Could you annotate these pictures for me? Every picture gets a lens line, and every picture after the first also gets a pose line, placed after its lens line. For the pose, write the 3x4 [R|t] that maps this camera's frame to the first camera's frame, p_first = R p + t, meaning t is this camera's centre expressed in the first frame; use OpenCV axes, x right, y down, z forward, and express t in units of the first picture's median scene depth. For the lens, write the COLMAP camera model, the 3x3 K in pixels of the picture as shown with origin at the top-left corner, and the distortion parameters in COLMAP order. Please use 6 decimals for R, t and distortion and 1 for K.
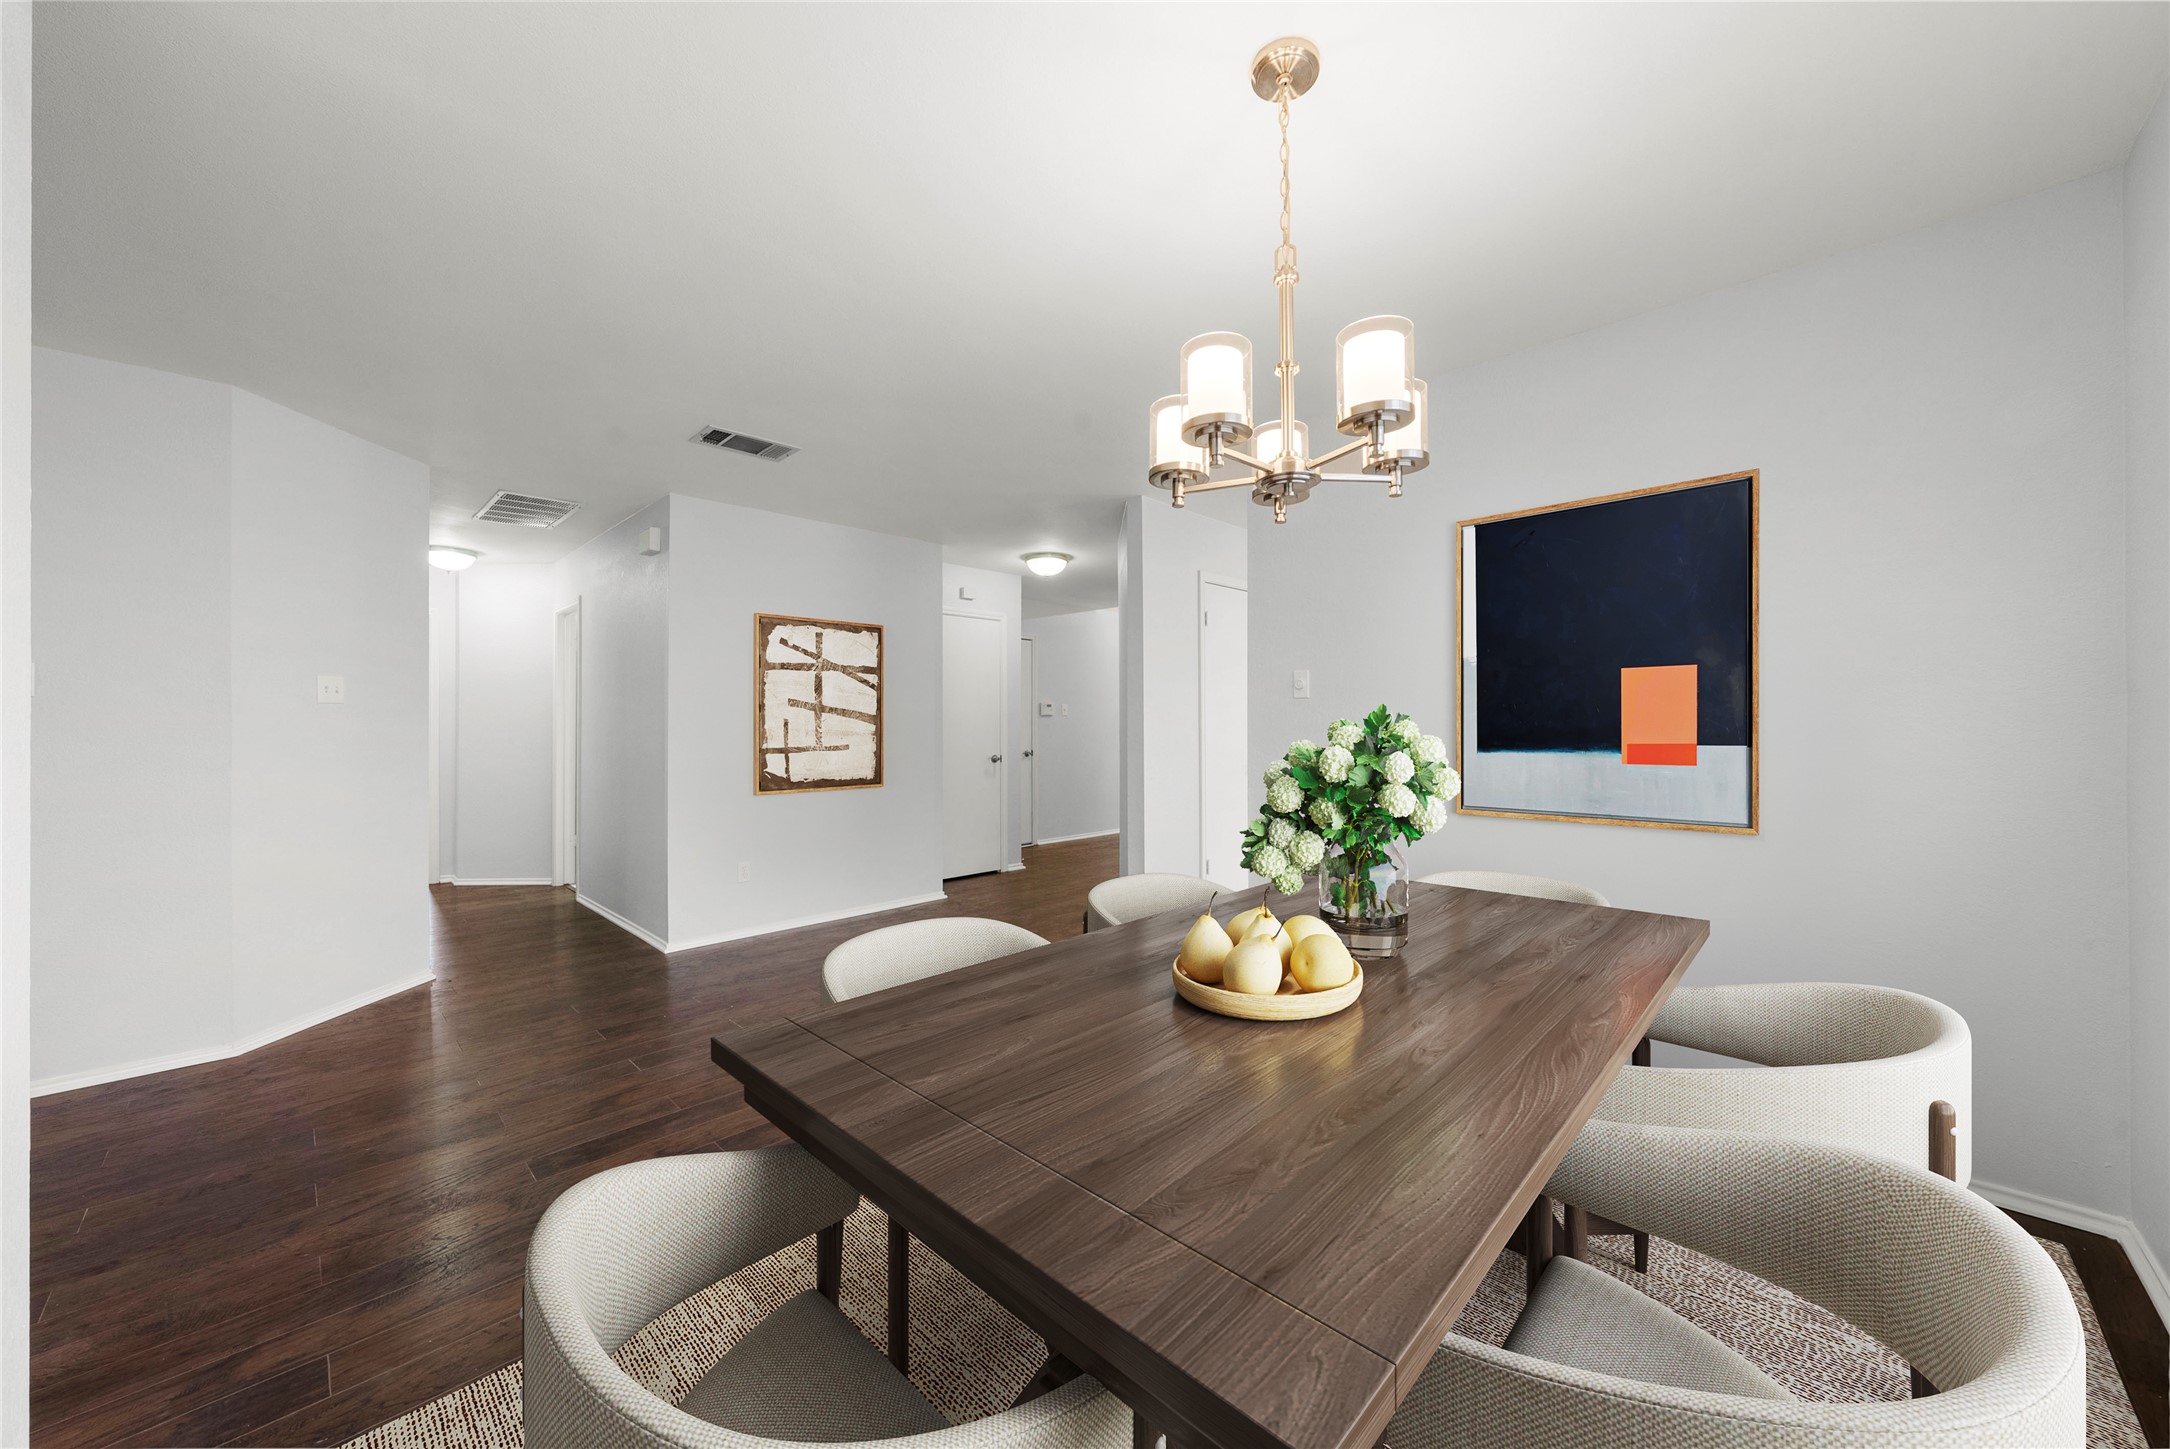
lens RADIAL K [[794.1, 0, 1075.7], [0, 794.1, 743.2], [0, 0, 1]] dist [0.002068, 0.000040]
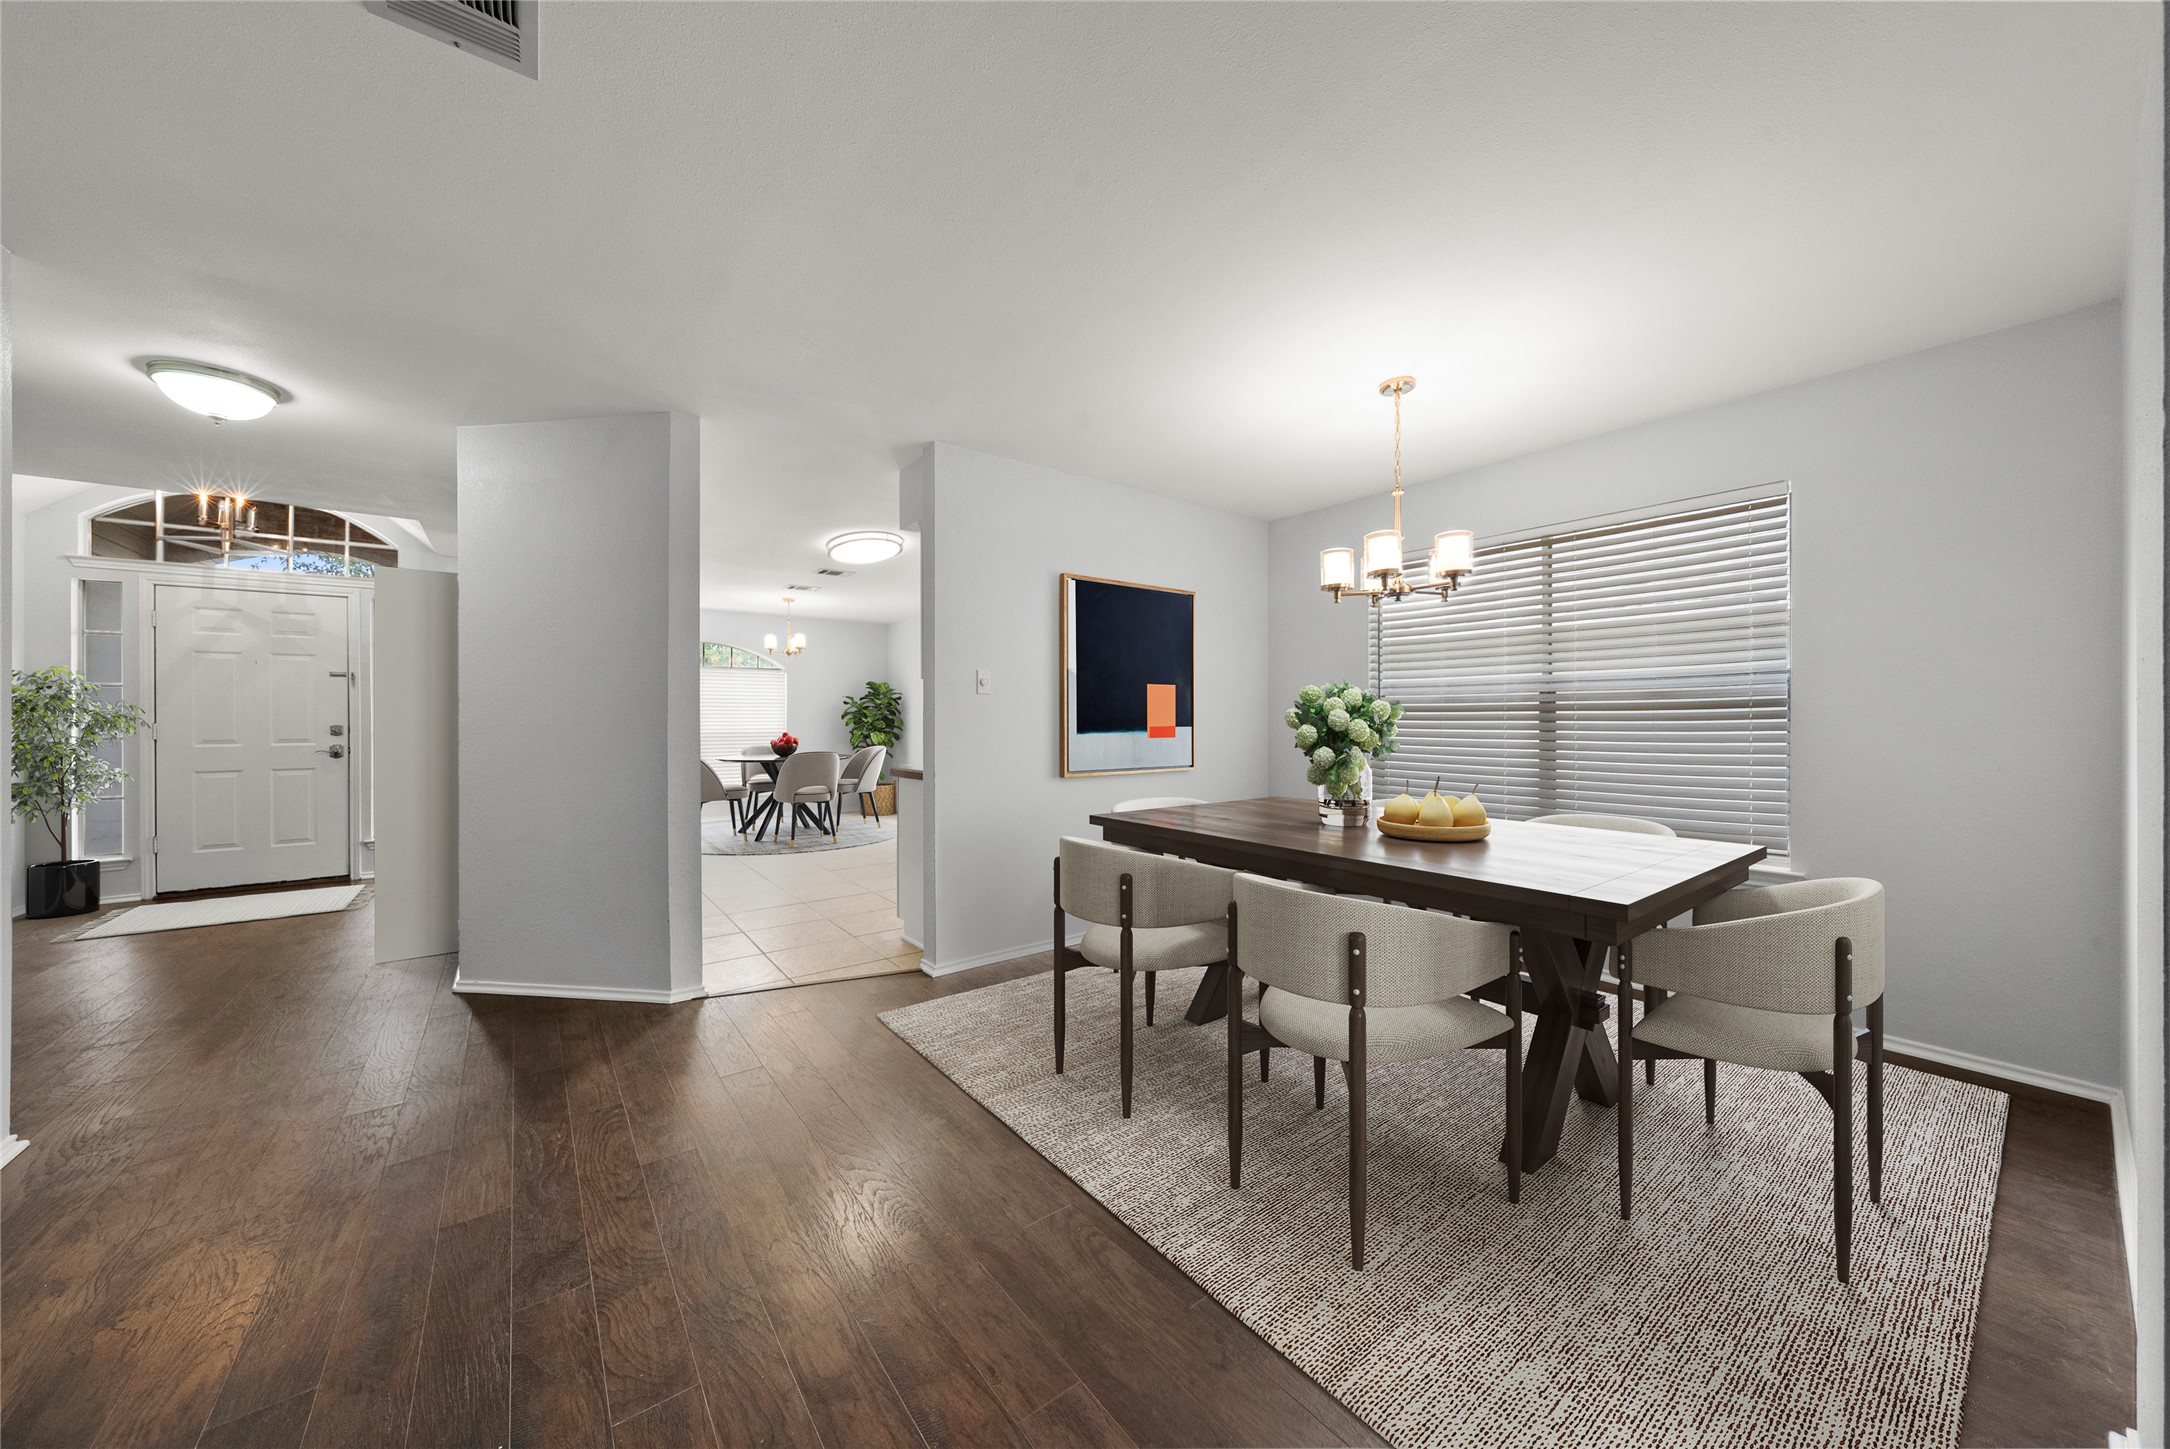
lens RADIAL K [[752.2, 0, 1074.0], [0, 752.2, 714.2], [0, 0, 1]] dist [0.001114, 0.000002]
pose [[0.153500, 0.005648, 0.988133, -1.021715], [0.013802, 0.999874, -0.007859, -0.016333], [-0.988052, 0.014844, 0.153402, 0.930752]]
